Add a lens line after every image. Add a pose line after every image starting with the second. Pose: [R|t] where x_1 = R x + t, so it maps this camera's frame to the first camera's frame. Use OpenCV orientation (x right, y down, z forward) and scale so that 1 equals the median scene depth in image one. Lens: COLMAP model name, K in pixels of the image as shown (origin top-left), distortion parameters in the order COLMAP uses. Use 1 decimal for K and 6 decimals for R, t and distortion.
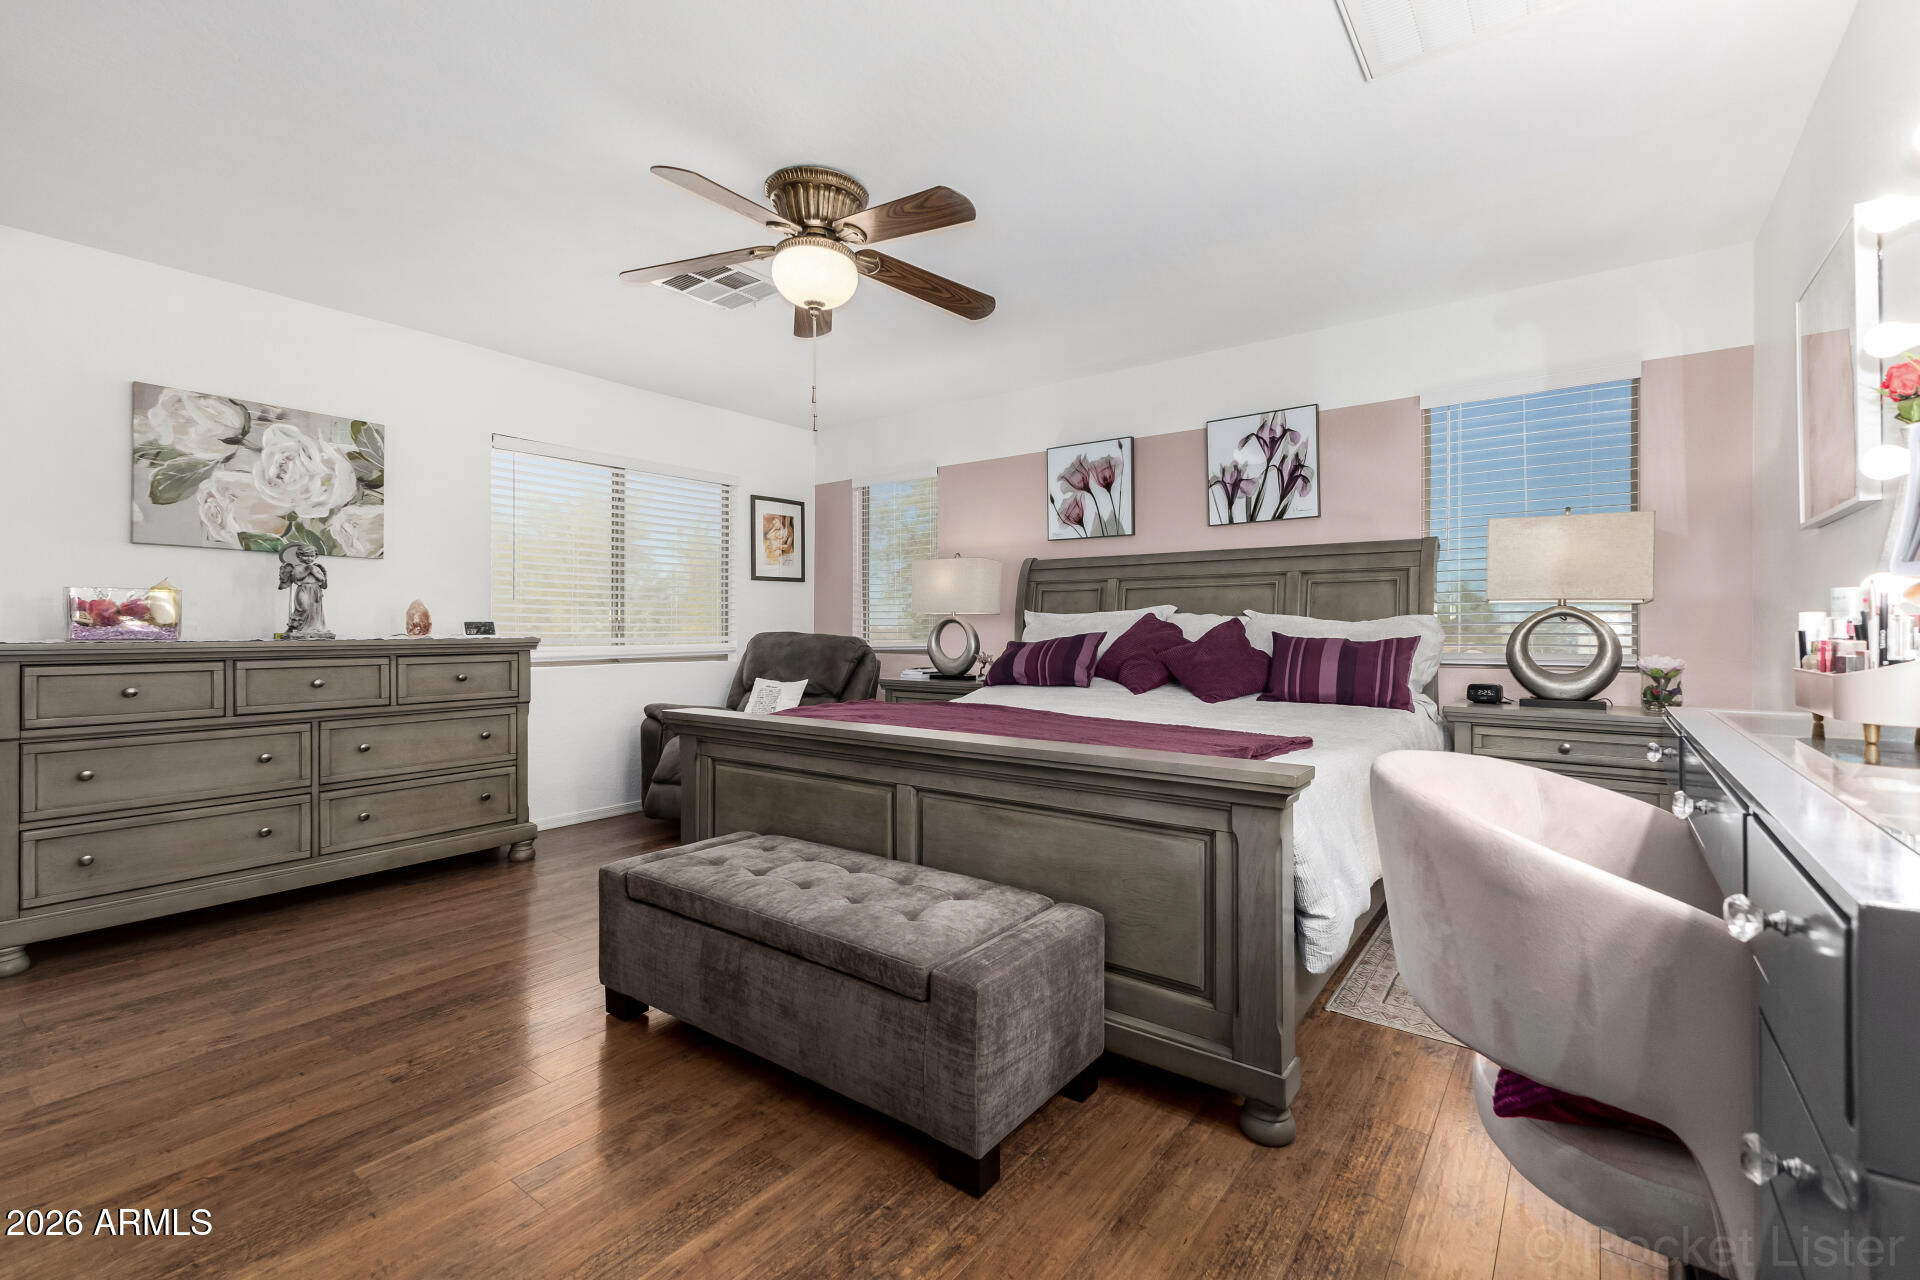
lens RADIAL K [[837.7, 0, 957.0], [0, 837.7, 636.7], [0, 0, 1]] dist [0.013344, -0.001508]
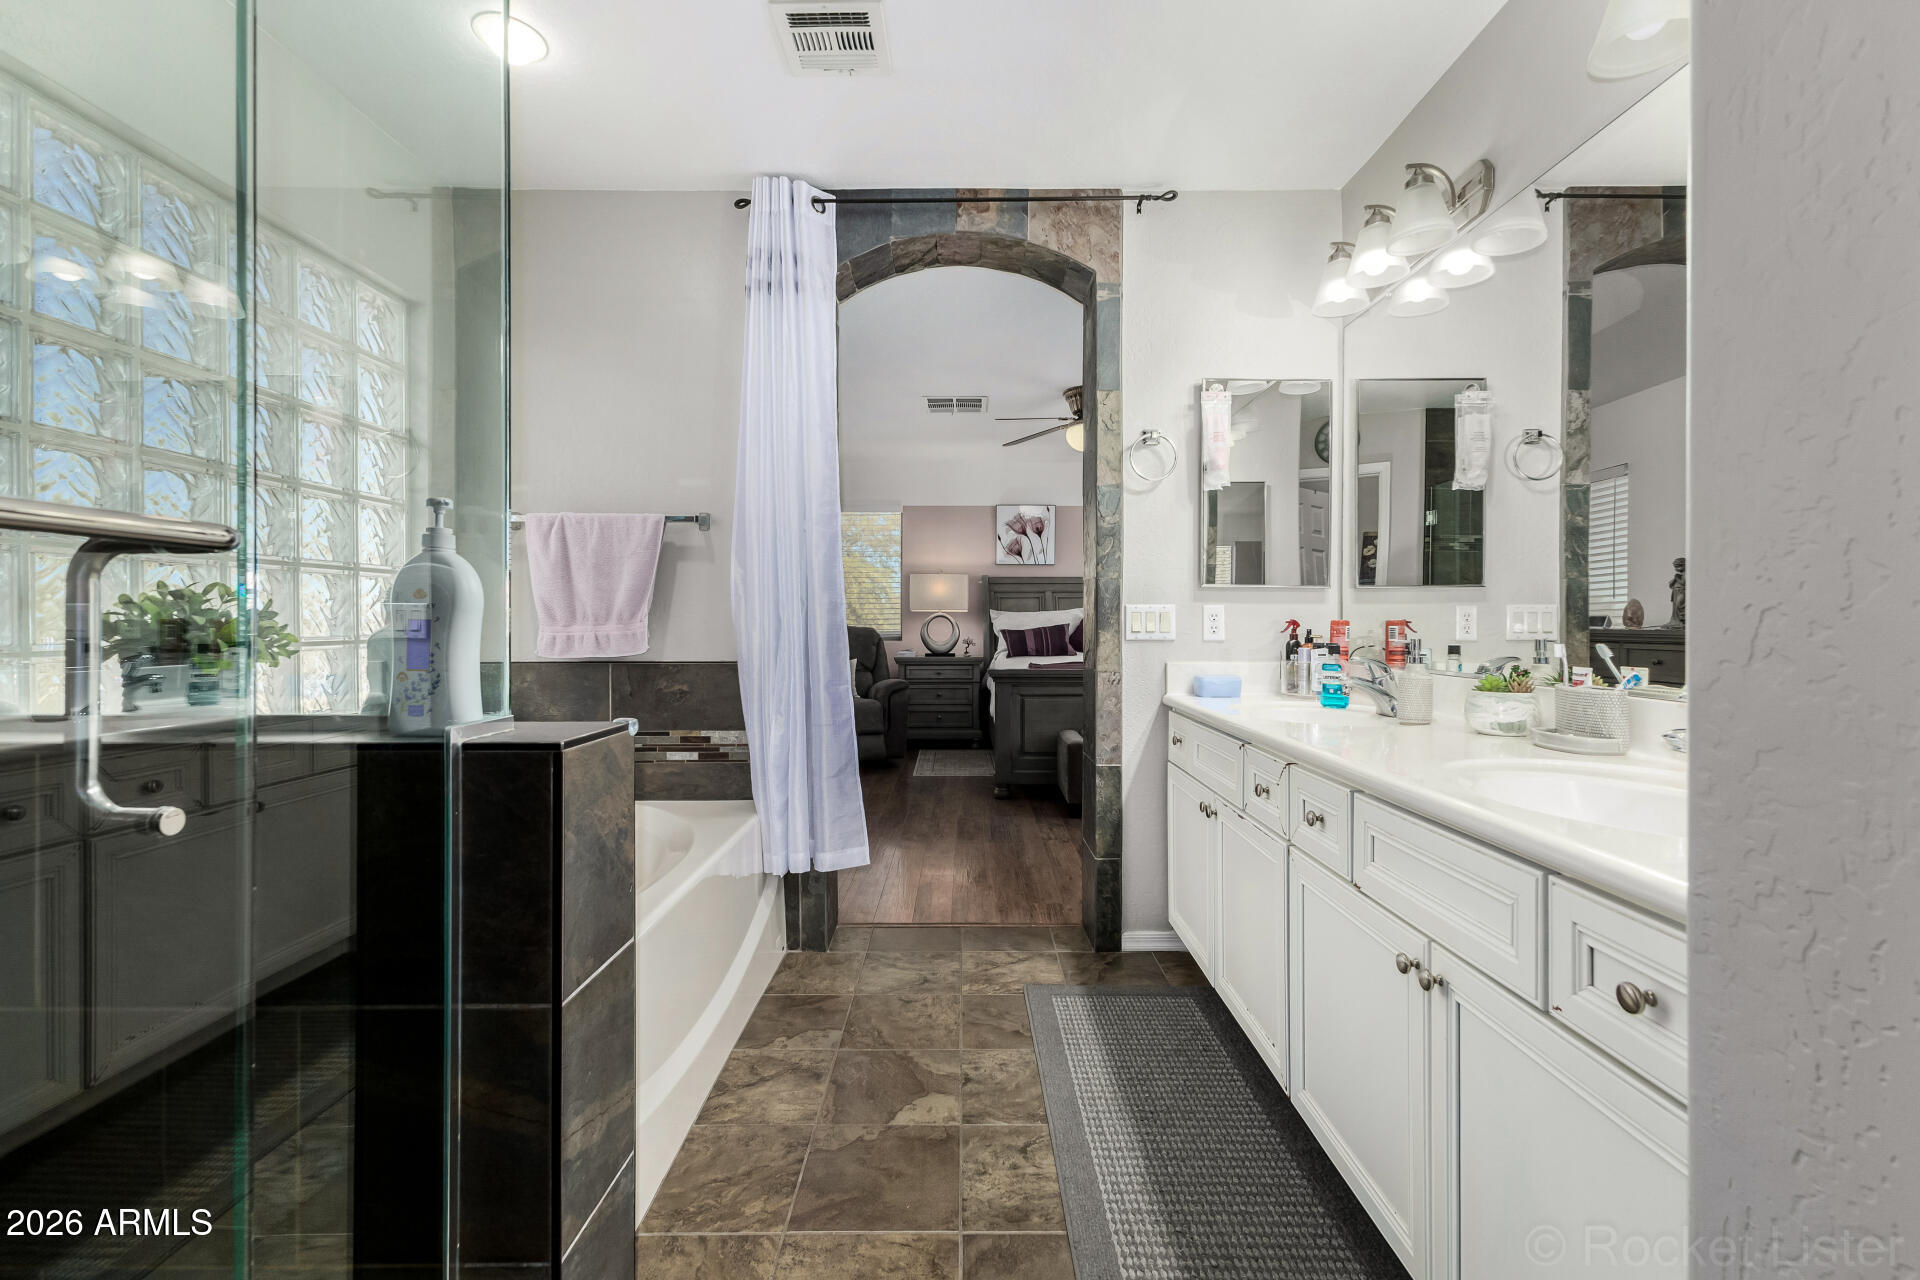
lens RADIAL K [[837.7, 0, 962.2], [0, 837.7, 634.0], [0, 0, 1]] dist [0.013344, -0.001508]
pose [[0.799776, -0.004319, 0.600282, -0.889040], [0.002191, 0.999988, 0.004276, 0.006729], [-0.600294, -0.002104, 0.799777, -0.197018]]
